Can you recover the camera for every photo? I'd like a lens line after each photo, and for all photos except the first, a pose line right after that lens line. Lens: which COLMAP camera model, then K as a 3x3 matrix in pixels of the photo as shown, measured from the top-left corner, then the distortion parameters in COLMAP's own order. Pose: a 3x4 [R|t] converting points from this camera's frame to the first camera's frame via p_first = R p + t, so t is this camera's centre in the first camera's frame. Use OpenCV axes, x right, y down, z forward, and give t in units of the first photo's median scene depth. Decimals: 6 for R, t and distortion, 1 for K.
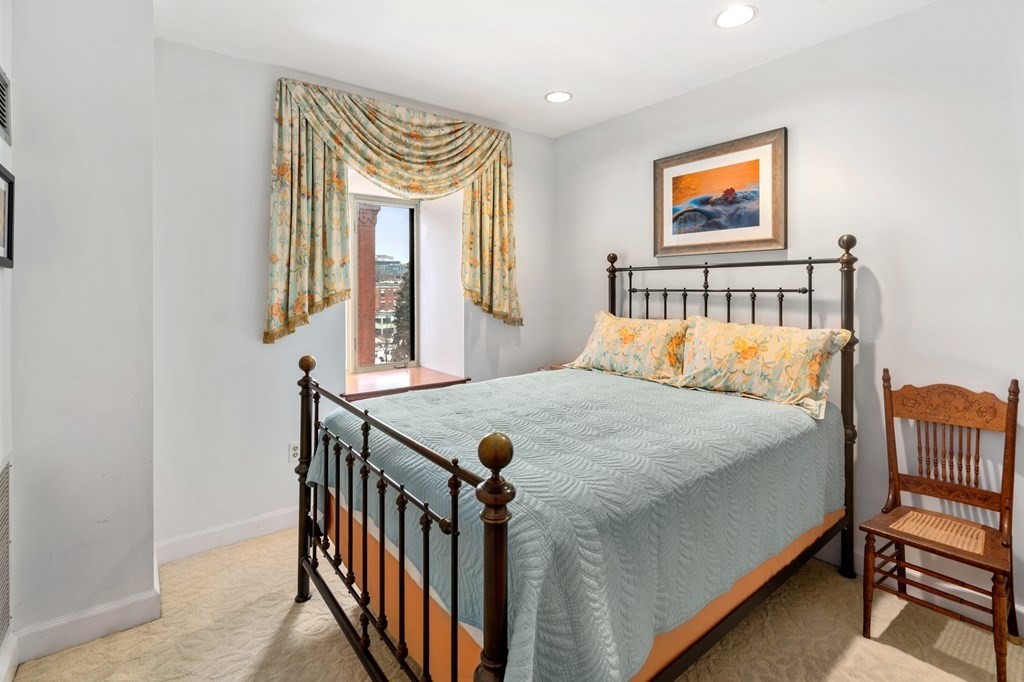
lens RADIAL K [[480.7, 0, 520.9], [0, 480.7, 288.8], [0, 0, 1]] dist [-0.004654, -0.000216]
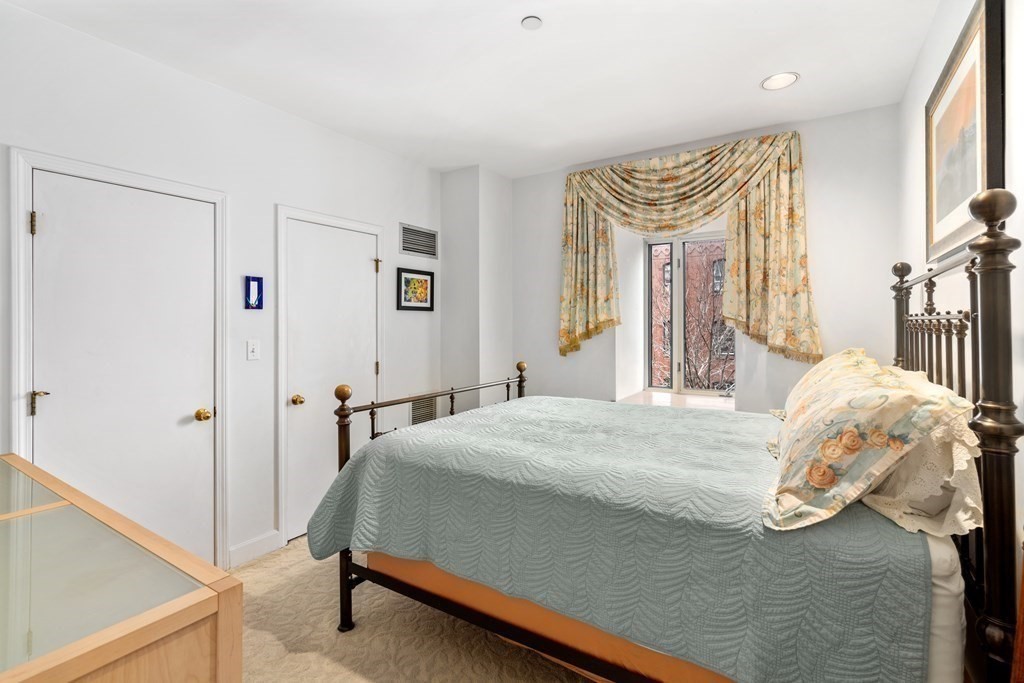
lens RADIAL K [[480.7, 0, 523.1], [0, 480.7, 319.9], [0, 0, 1]] dist [-0.004654, -0.000216]
pose [[0.340116, -0.005266, -0.940369, 0.708451], [0.004642, 0.999982, -0.003921, 0.005791], [0.940372, -0.003032, 0.340134, 0.321394]]
